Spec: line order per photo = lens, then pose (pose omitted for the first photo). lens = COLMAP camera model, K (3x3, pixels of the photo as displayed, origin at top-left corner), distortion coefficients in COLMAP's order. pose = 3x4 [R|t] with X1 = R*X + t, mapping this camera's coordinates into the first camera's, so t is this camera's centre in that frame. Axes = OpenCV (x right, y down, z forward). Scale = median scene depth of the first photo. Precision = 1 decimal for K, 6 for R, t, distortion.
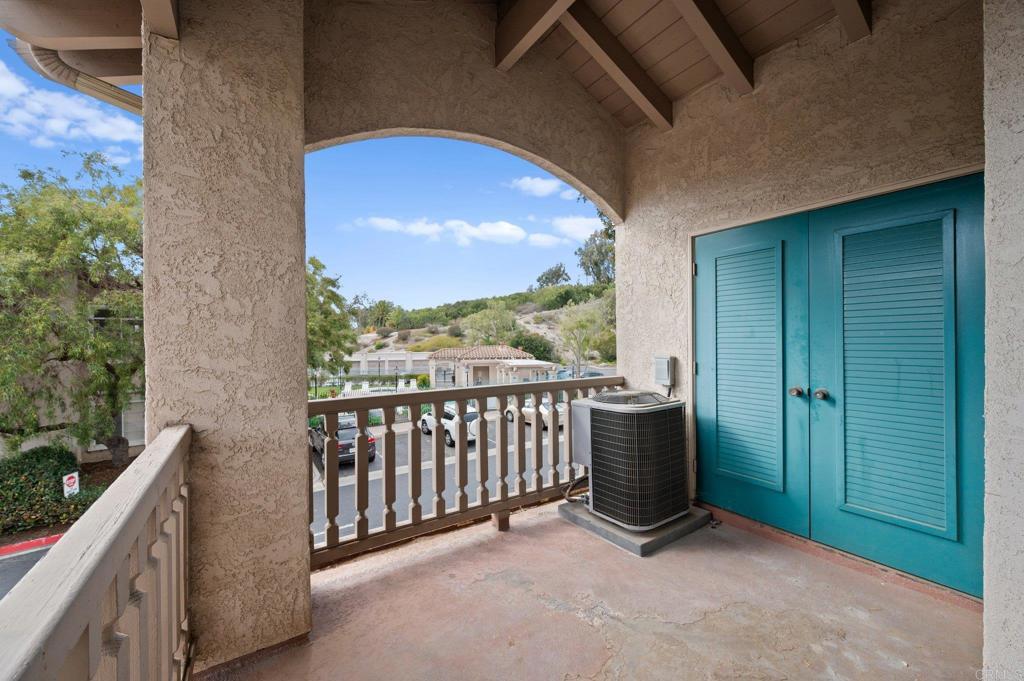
lens RADIAL K [[408.1, 0, 513.2], [0, 408.1, 343.5], [0, 0, 1]] dist [-0.000640, -0.000242]
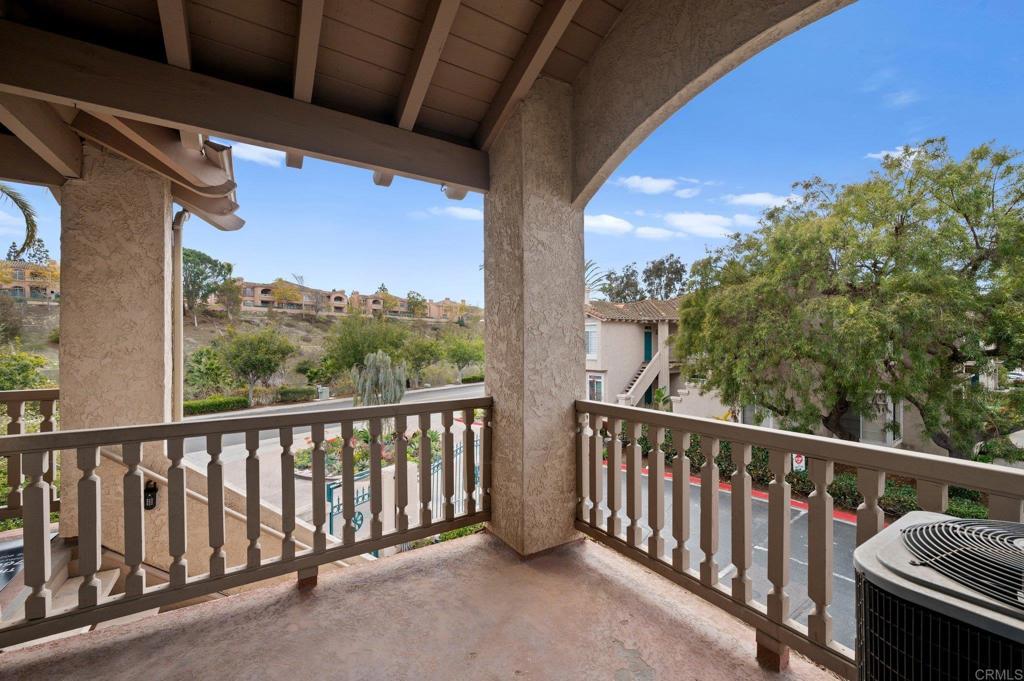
lens RADIAL K [[410.0, 0, 507.0], [0, 410.0, 351.8], [0, 0, 1]] dist [0.000198, -0.000047]
pose [[-0.023808, 0.024271, -0.999422, 0.903143], [-0.006207, 0.999682, 0.024425, -0.043603], [0.999697, 0.006785, -0.023650, 0.948340]]
